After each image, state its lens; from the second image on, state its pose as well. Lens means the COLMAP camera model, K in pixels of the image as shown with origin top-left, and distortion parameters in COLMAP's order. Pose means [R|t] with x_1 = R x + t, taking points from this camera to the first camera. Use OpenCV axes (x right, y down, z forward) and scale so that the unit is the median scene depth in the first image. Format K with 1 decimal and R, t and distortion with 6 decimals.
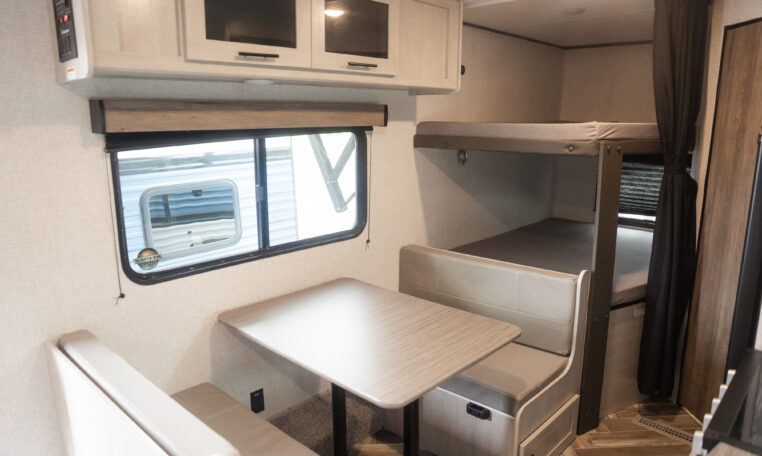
lens RADIAL K [[514.2, 0, 377.6], [0, 514.2, 235.2], [0, 0, 1]] dist [-0.095126, 0.053666]
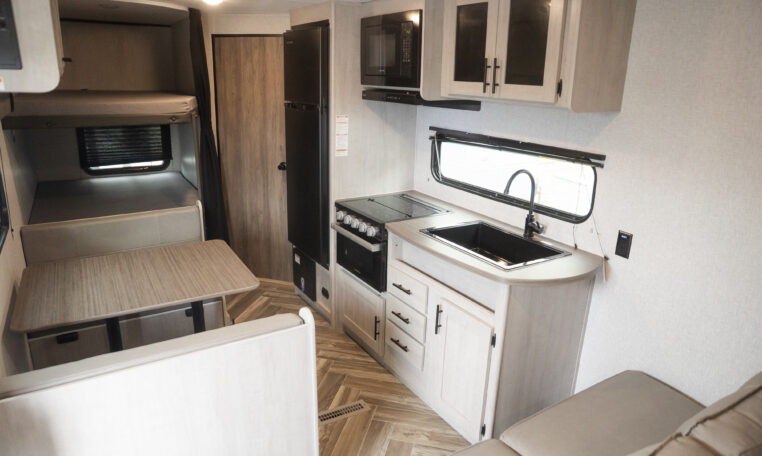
lens RADIAL K [[514.2, 0, 377.5], [0, 514.2, 230.3], [0, 0, 1]] dist [-0.095126, 0.053666]
pose [[0.260868, -0.274792, 0.925439, -0.805603], [0.180984, 0.955556, 0.232718, -0.092548], [-0.948258, 0.106781, 0.299007, 0.064329]]
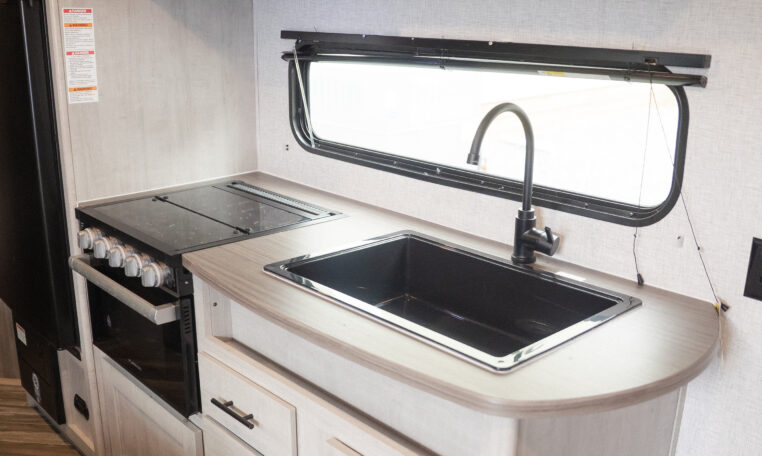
lens RADIAL K [[773.7, 0, 380.2], [0, 773.7, 228.5], [0, 0, 1]] dist [-0.083164, 0.000000]
pose [[0.061936, -0.278403, 0.958465, -0.393019], [0.200330, 0.944234, 0.261324, -0.007518], [-0.977769, 0.175824, 0.114254, 0.127839]]
